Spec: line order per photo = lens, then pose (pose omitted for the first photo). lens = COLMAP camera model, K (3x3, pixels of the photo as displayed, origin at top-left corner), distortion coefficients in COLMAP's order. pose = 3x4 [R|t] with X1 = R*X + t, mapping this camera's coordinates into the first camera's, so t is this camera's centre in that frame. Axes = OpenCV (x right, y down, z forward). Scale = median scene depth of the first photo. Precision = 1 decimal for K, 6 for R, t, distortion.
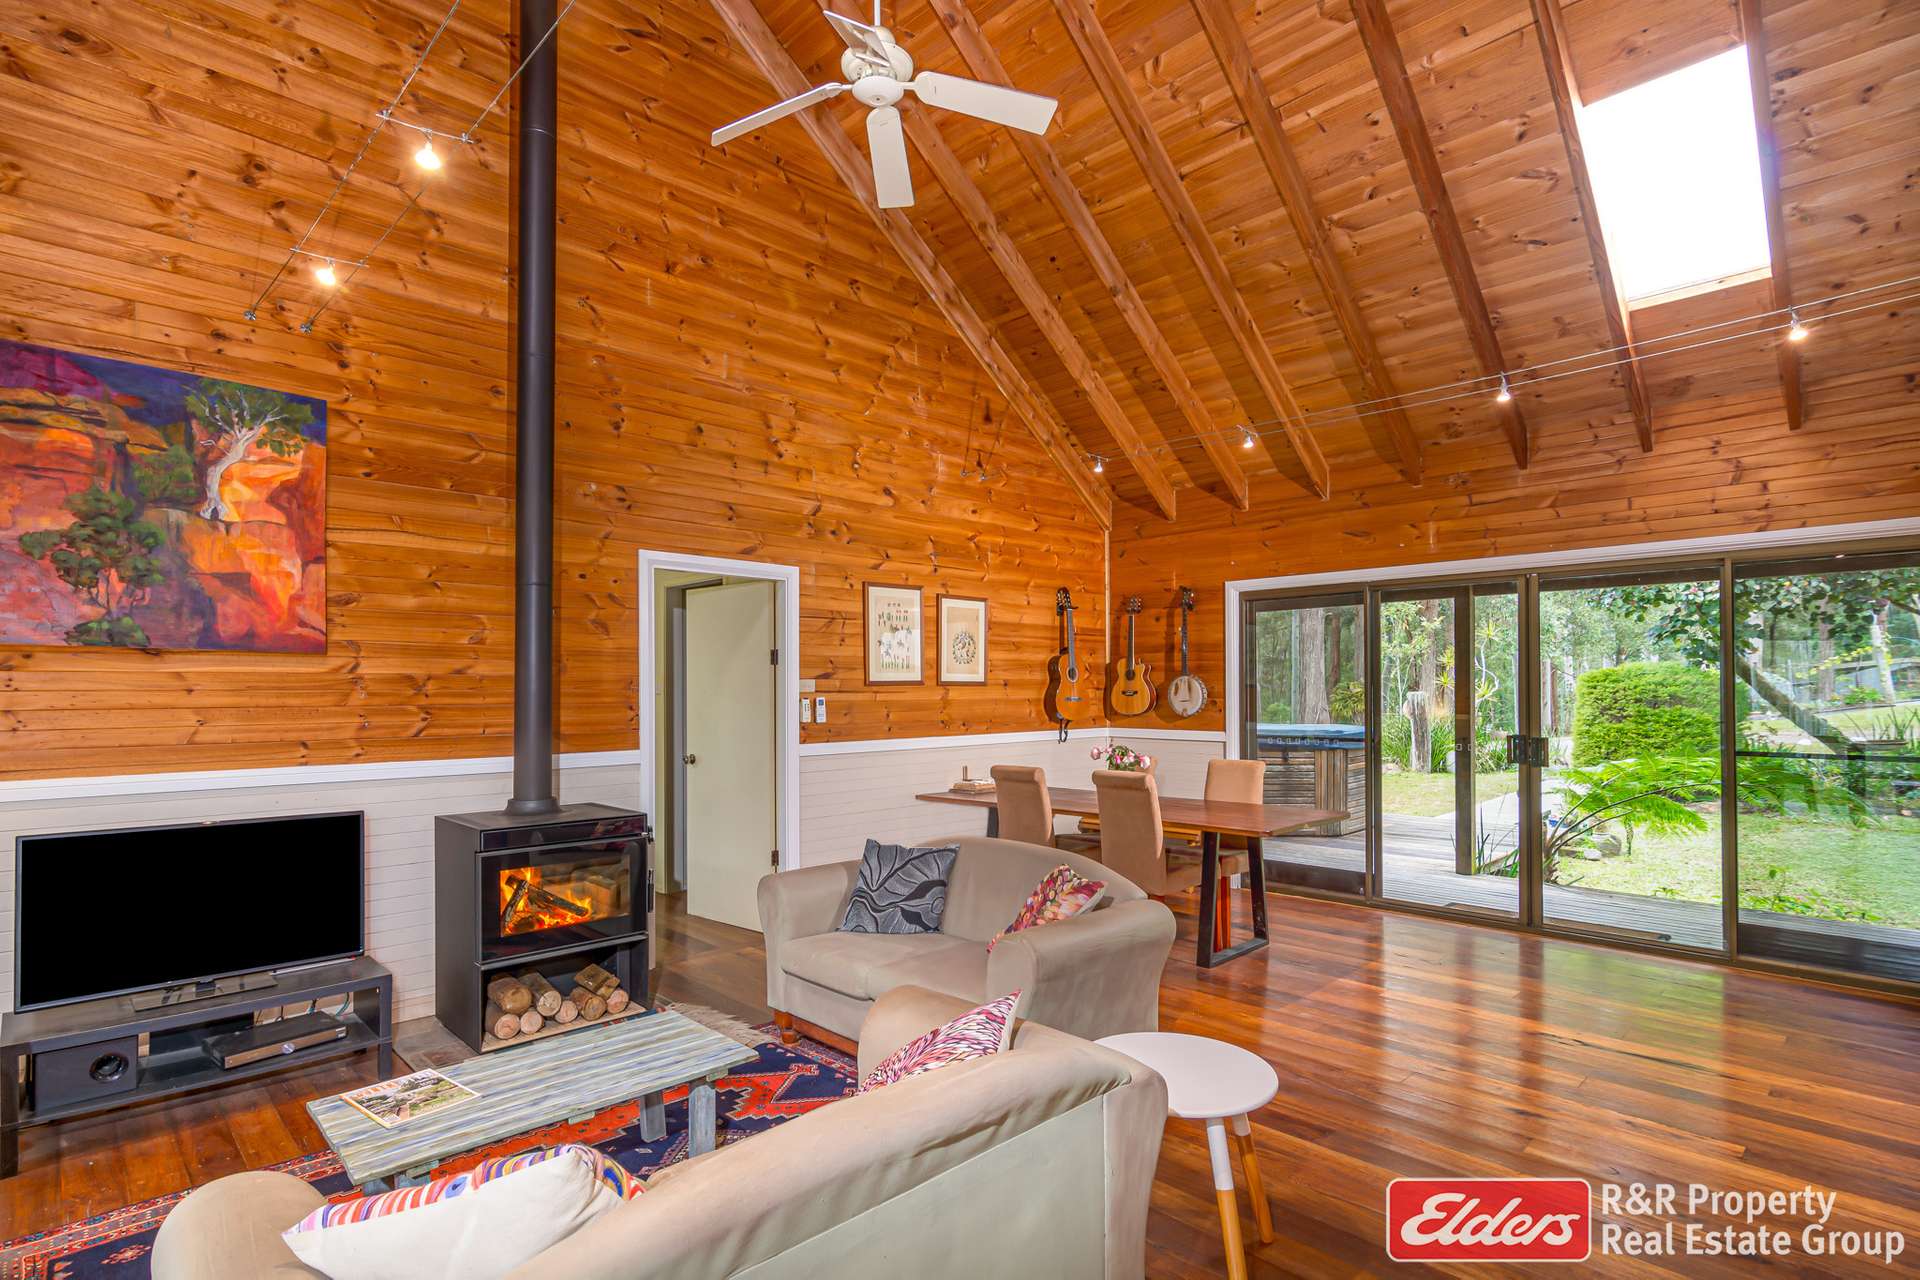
lens RADIAL K [[938.8, 0, 982.5], [0, 938.8, 688.6], [0, 0, 1]] dist [0.001049, 0.000246]
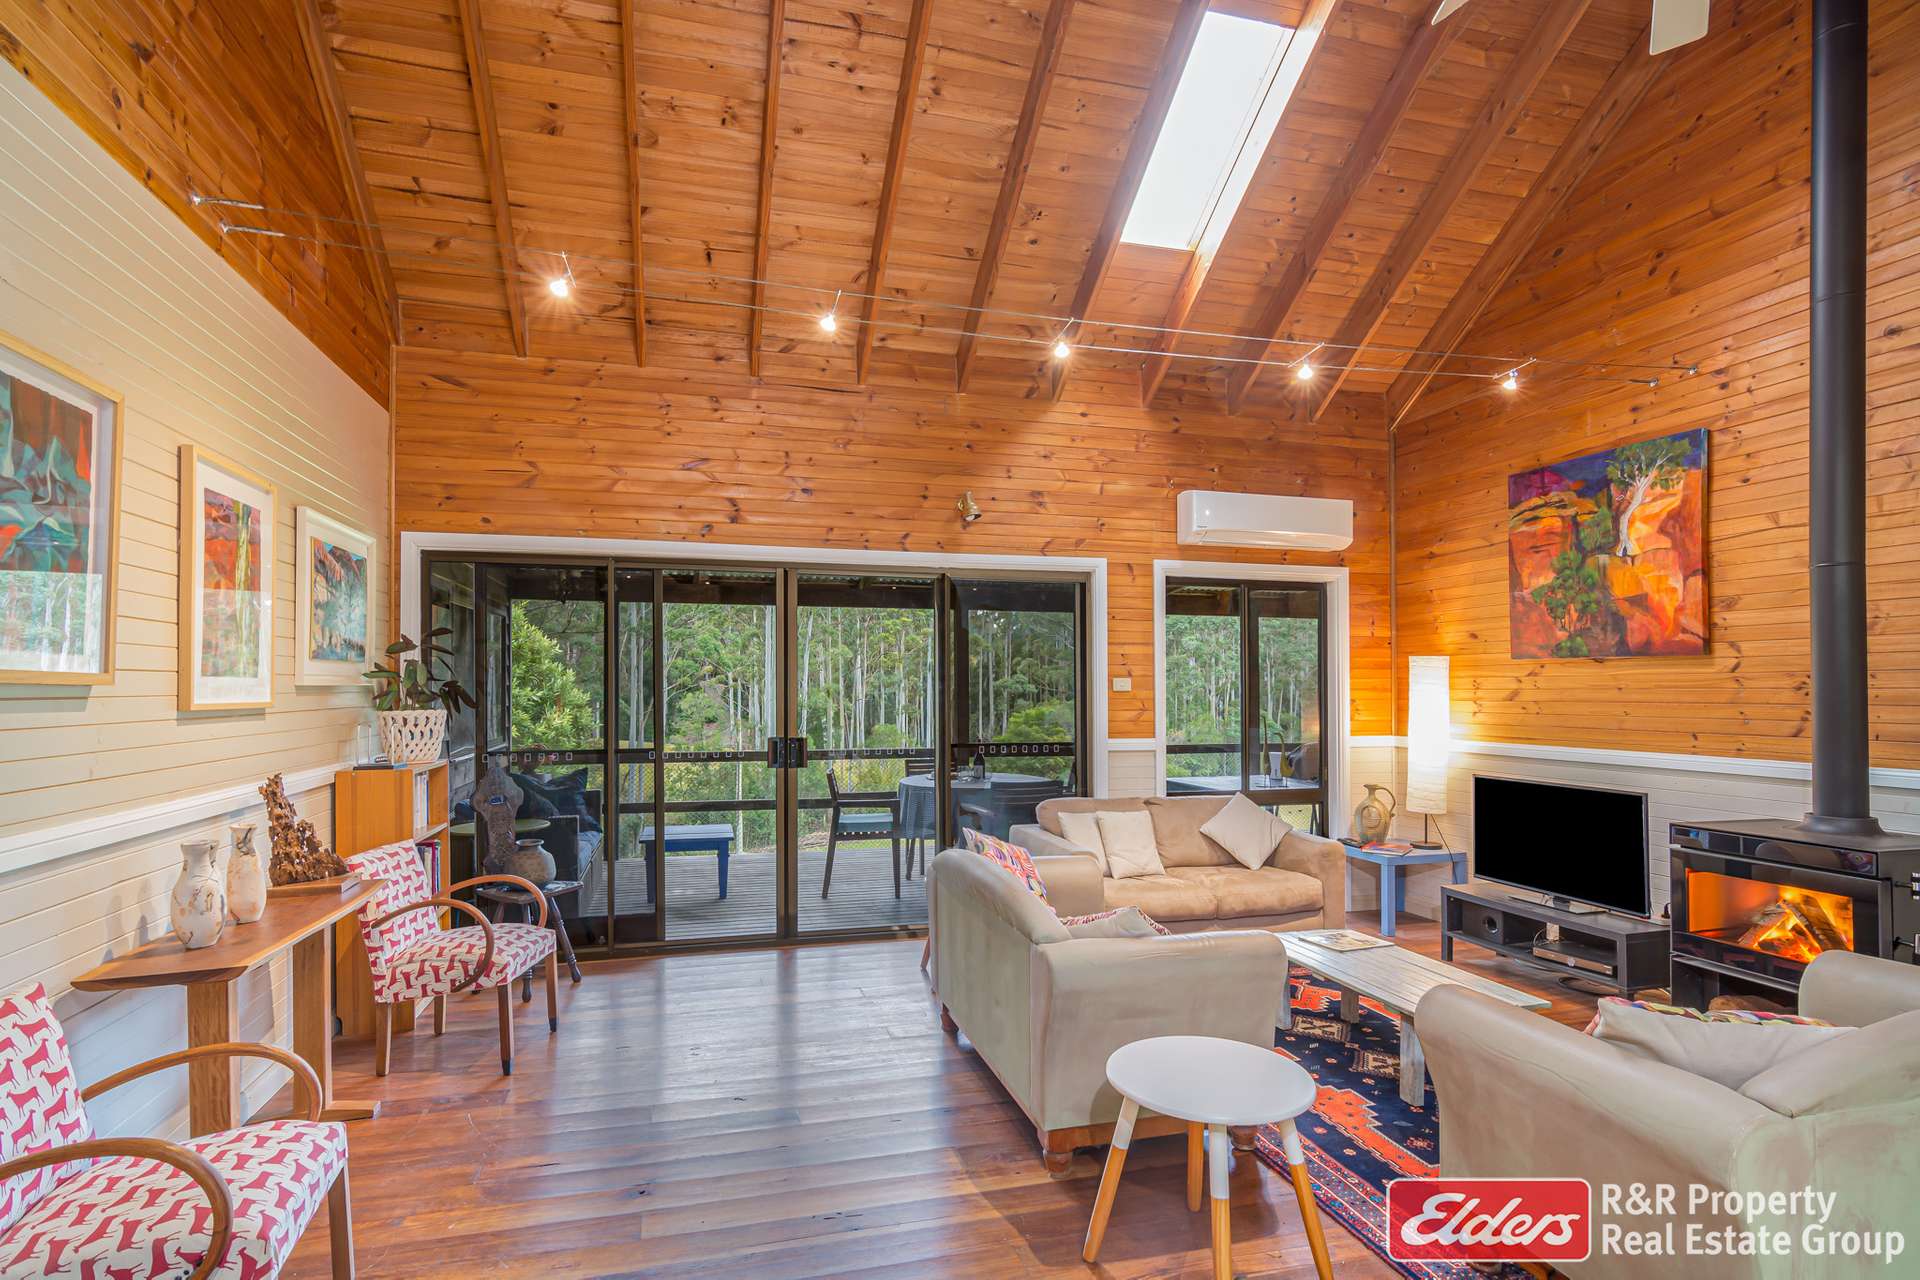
lens RADIAL K [[938.8, 0, 945.1], [0, 938.8, 680.4], [0, 0, 1]] dist [0.001049, 0.000246]
pose [[-0.496622, 0.000111, -0.867967, 0.756920], [0.009651, 0.999939, -0.005393, -0.010753], [0.867913, -0.011055, -0.496593, 0.820093]]
